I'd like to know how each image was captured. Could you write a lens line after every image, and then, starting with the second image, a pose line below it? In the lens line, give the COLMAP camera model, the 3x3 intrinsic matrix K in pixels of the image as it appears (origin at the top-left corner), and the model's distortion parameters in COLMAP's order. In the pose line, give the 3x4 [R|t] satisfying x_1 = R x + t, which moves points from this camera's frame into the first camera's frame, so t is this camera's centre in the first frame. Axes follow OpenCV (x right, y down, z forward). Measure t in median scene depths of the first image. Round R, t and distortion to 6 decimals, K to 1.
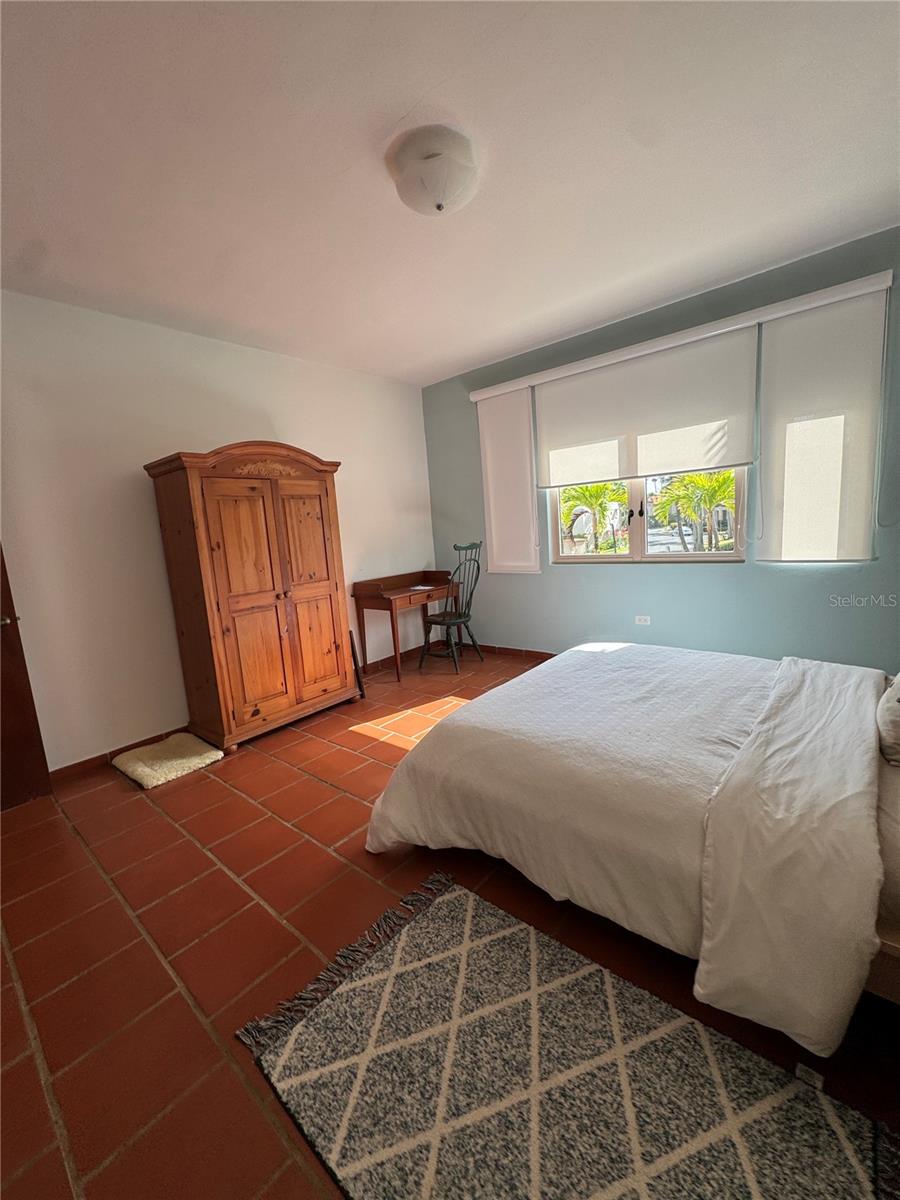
lens RADIAL K [[482.2, 0, 450.0], [0, 482.2, 600.0], [0, 0, 1]] dist [-0.003692, 0.000777]
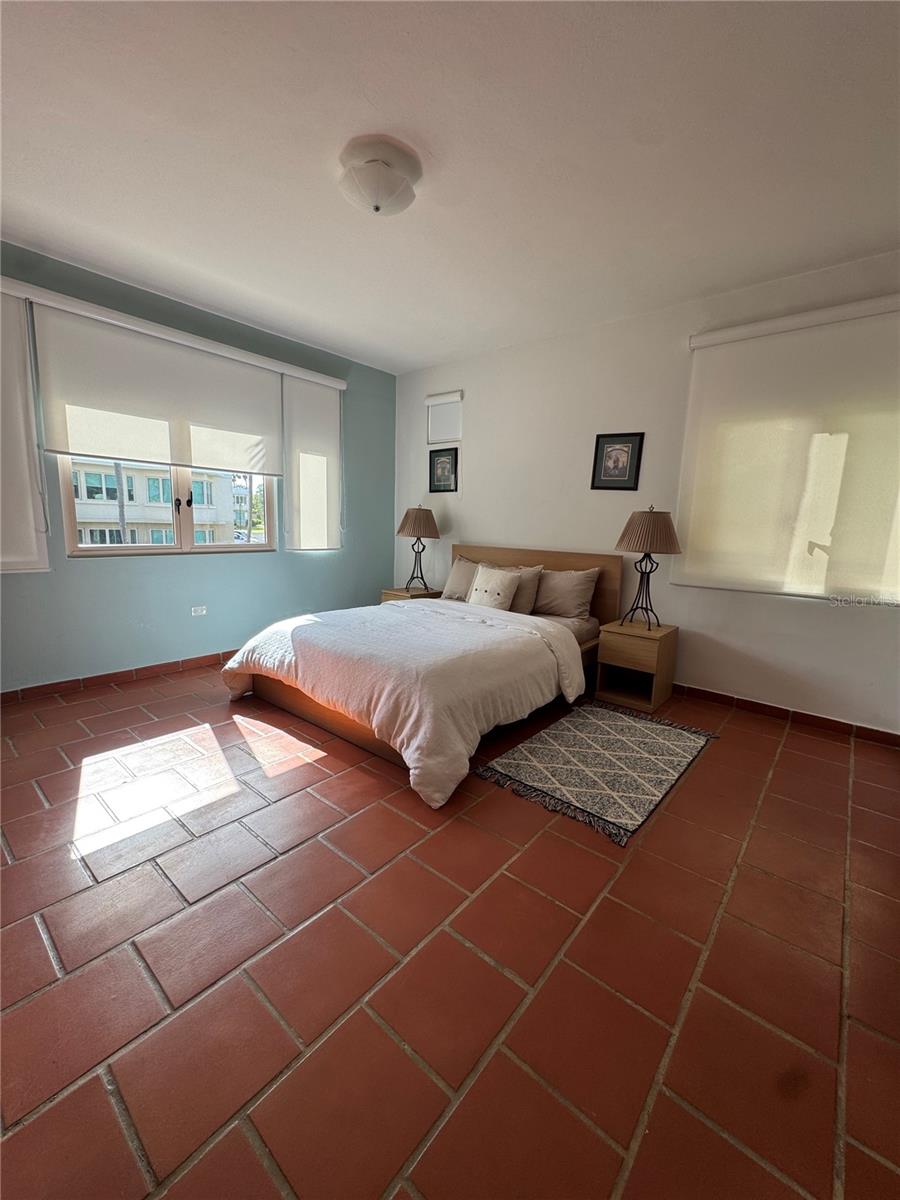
lens RADIAL K [[482.2, 0, 450.0], [0, 482.2, 600.0], [0, 0, 1]] dist [-0.003692, 0.000777]
pose [[-0.013730, -0.092251, 0.995641, -1.453632], [0.117866, 0.988644, 0.093228, -0.026769], [-0.992935, 0.118632, -0.002701, 1.147402]]
